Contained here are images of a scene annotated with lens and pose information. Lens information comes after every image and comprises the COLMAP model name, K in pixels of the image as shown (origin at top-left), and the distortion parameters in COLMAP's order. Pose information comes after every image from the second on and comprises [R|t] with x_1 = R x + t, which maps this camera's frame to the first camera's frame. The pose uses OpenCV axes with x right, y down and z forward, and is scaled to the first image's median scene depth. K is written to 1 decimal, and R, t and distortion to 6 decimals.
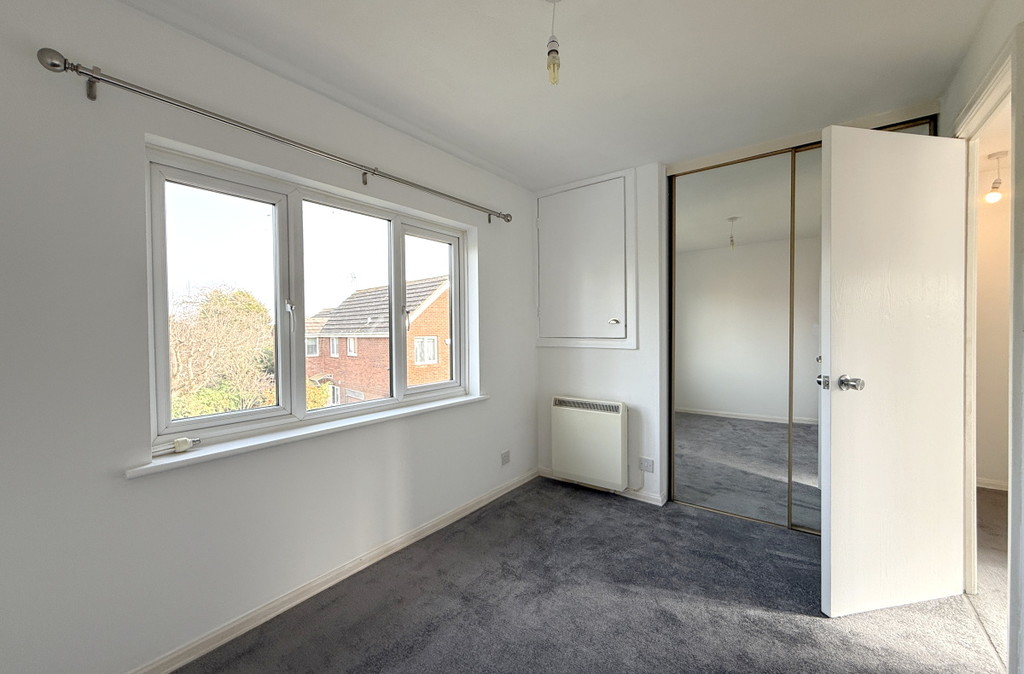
lens RADIAL K [[407.4, 0, 512.0], [0, 407.4, 337.0], [0, 0, 1]] dist [-0.000814, -0.000002]
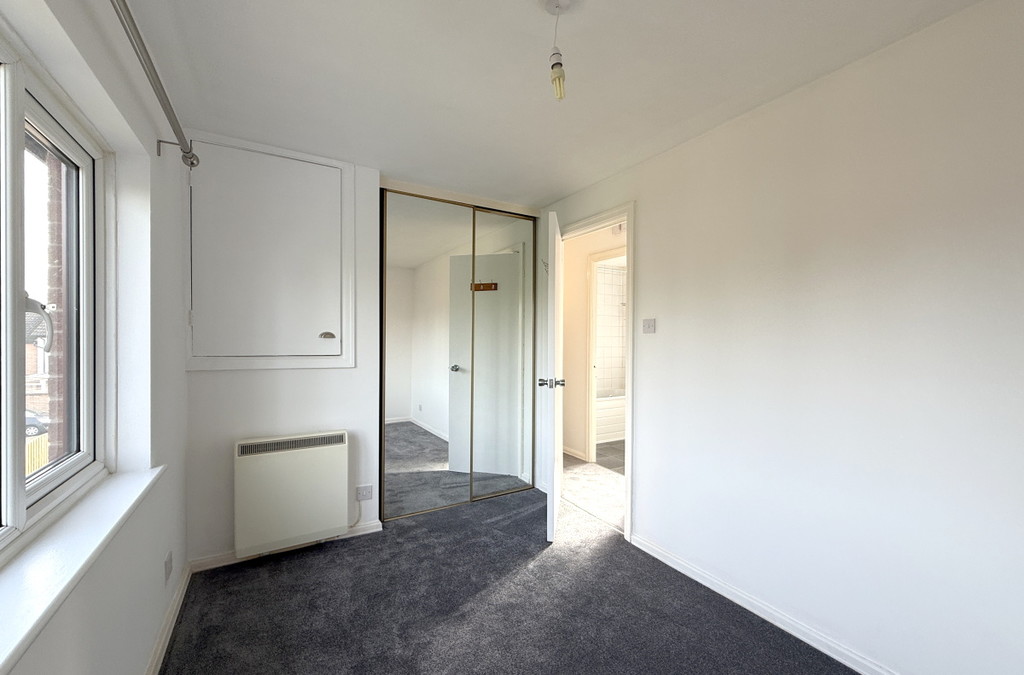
lens RADIAL K [[407.4, 0, 512.0], [0, 407.4, 337.5], [0, 0, 1]] dist [-0.000814, -0.000002]
pose [[0.376291, 0.013599, 0.926402, -0.409174], [0.003582, 0.999863, -0.016132, -0.020095], [-0.926495, 0.009388, 0.376191, 0.354962]]
